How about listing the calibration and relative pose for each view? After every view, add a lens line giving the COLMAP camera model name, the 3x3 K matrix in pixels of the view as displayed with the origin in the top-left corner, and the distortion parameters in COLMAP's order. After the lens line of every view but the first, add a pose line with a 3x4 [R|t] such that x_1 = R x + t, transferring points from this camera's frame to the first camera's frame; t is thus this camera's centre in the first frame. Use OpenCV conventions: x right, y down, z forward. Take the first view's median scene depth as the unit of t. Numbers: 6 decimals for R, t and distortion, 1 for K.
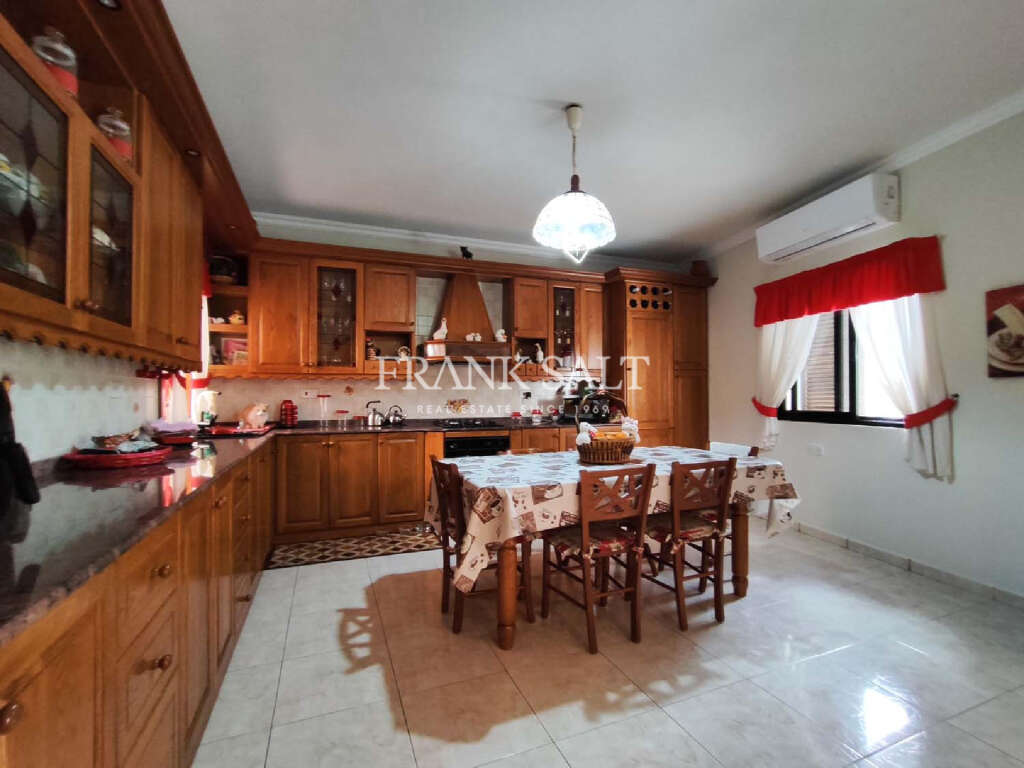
lens RADIAL K [[462.9, 0, 515.0], [0, 462.9, 392.6], [0, 0, 1]] dist [-0.002527, -0.000758]
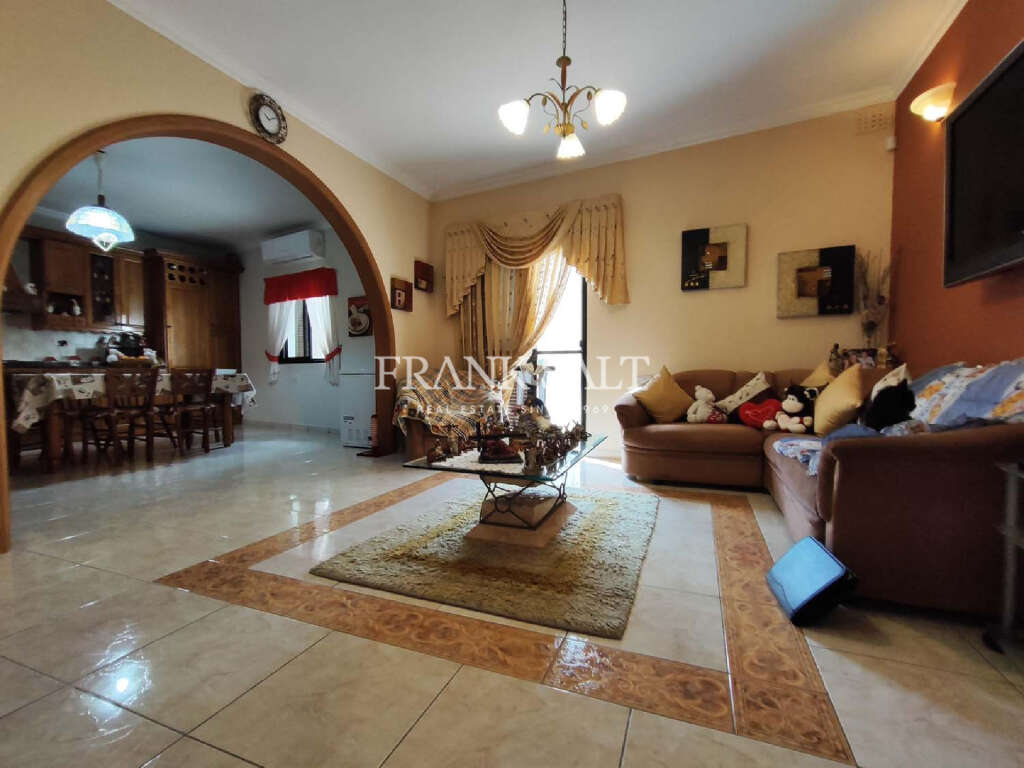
lens RADIAL K [[462.9, 0, 515.0], [0, 462.9, 392.6], [0, 0, 1]] dist [-0.002527, -0.000758]
pose [[0.691329, -0.026875, 0.722040, -0.032617], [-0.004761, 0.999117, 0.041747, 0.088160], [-0.722524, -0.032298, 0.690591, -0.719784]]
